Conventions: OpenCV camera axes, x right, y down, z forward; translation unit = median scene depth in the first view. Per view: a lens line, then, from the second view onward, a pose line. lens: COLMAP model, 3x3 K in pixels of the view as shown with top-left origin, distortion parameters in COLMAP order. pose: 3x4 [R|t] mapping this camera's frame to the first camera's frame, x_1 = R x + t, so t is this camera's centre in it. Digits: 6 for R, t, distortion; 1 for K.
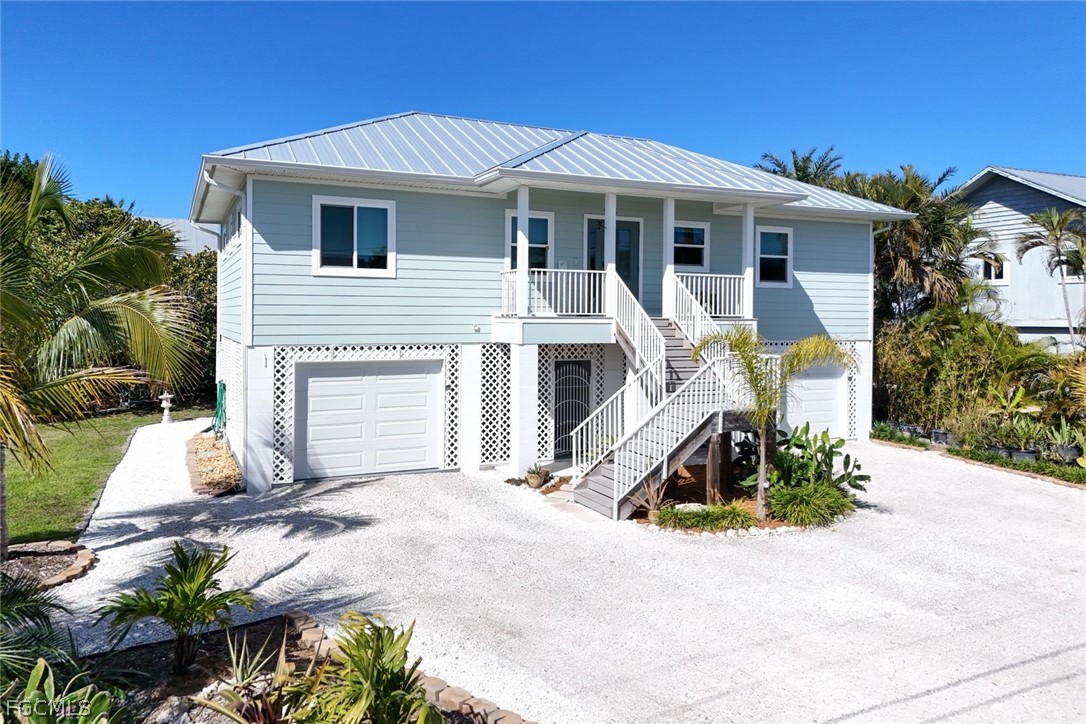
lens RADIAL K [[788.3, 0, 547.8], [0, 788.3, 359.0], [0, 0, 1]] dist [0.054643, -0.016305]
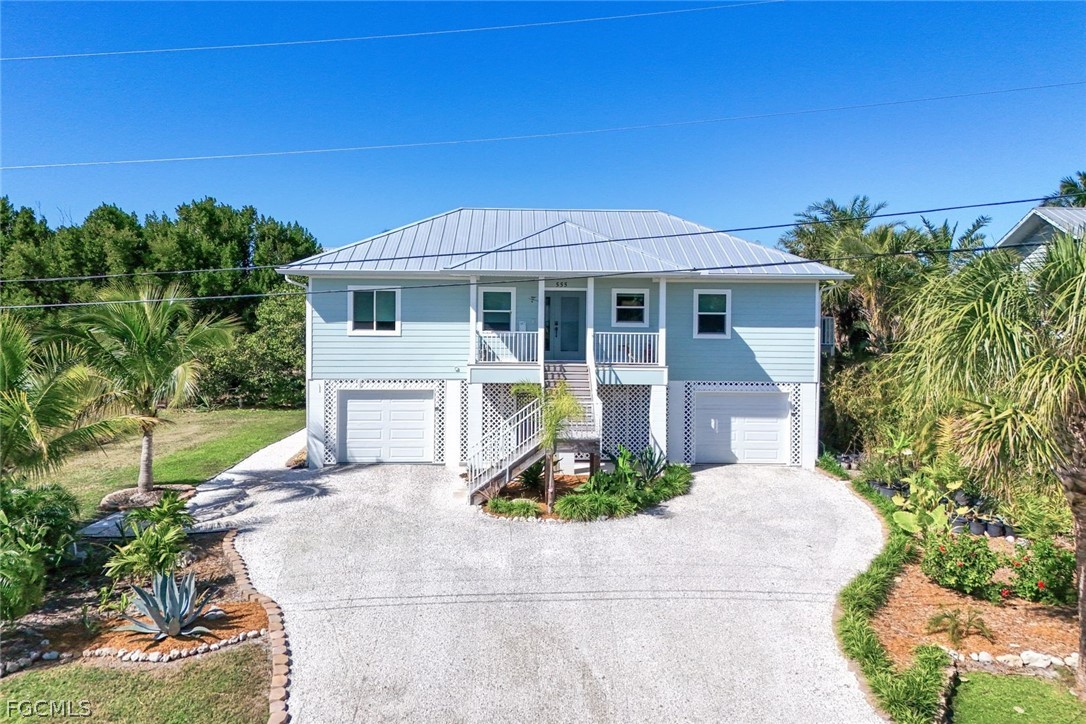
lens RADIAL K [[788.3, 0, 540.2], [0, 788.3, 359.3], [0, 0, 1]] dist [0.054643, -0.016305]
pose [[0.922935, 0.031173, -0.383693, 0.647544], [-0.025458, 0.999477, 0.019964, -0.095733], [0.384114, -0.008658, 0.923245, -0.309605]]
